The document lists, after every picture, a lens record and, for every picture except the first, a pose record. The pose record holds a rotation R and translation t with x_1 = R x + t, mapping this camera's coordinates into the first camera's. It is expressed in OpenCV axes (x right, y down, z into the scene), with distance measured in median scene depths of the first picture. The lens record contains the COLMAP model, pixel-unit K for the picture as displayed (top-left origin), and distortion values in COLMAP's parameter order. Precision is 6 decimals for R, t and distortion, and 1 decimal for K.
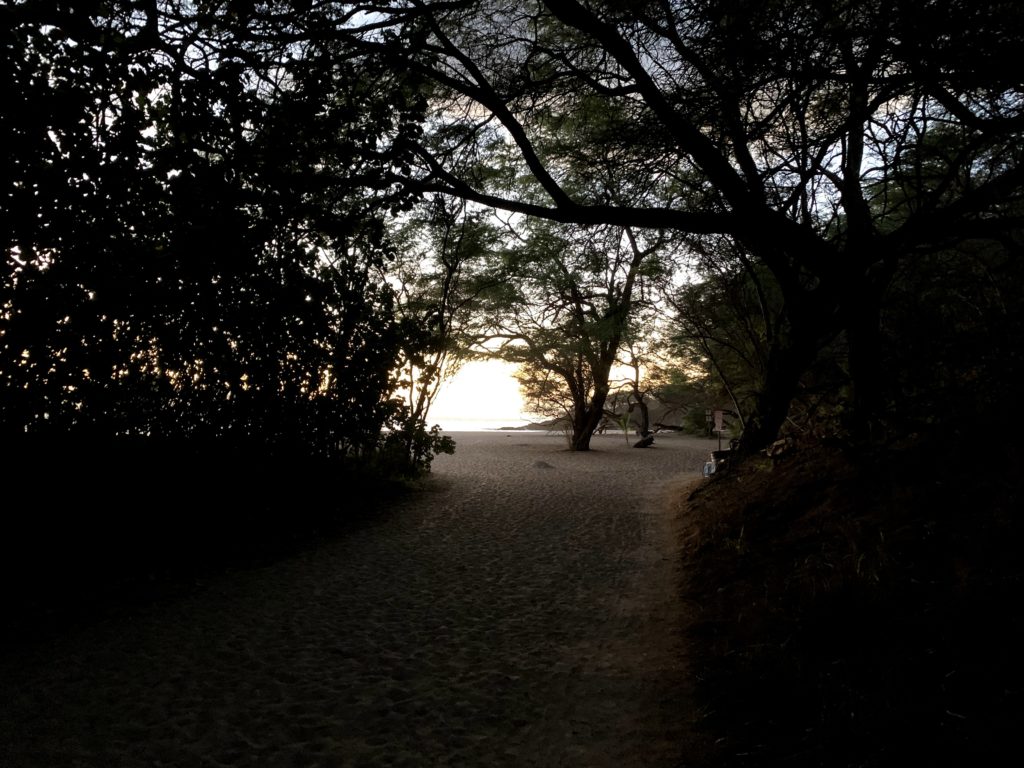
lens RADIAL K [[776.1, 0, 512.3], [0, 776.1, 387.8], [0, 0, 1]] dist [-0.007362, -0.003136]
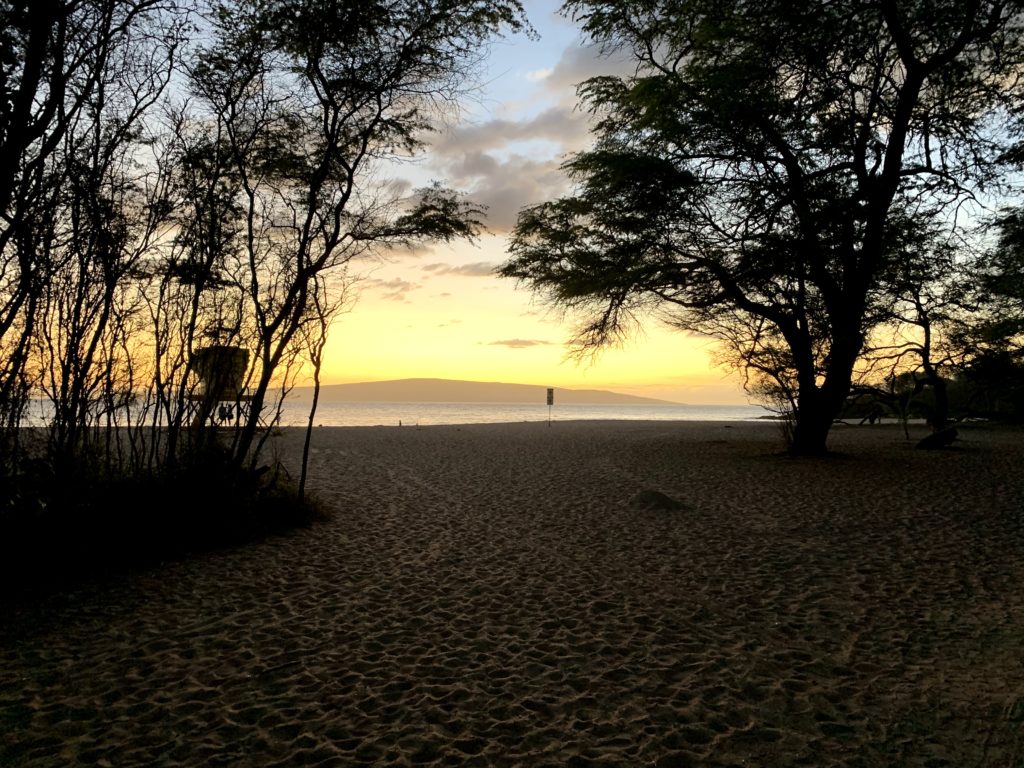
lens RADIAL K [[776.1, 0, 511.9], [0, 776.1, 379.7], [0, 0, 1]] dist [-0.007362, -0.003136]
pose [[0.942948, -0.014624, -0.332617, 0.043639], [0.015774, 0.999875, 0.000756, 0.014872], [0.332565, -0.005959, 0.943062, 0.243555]]
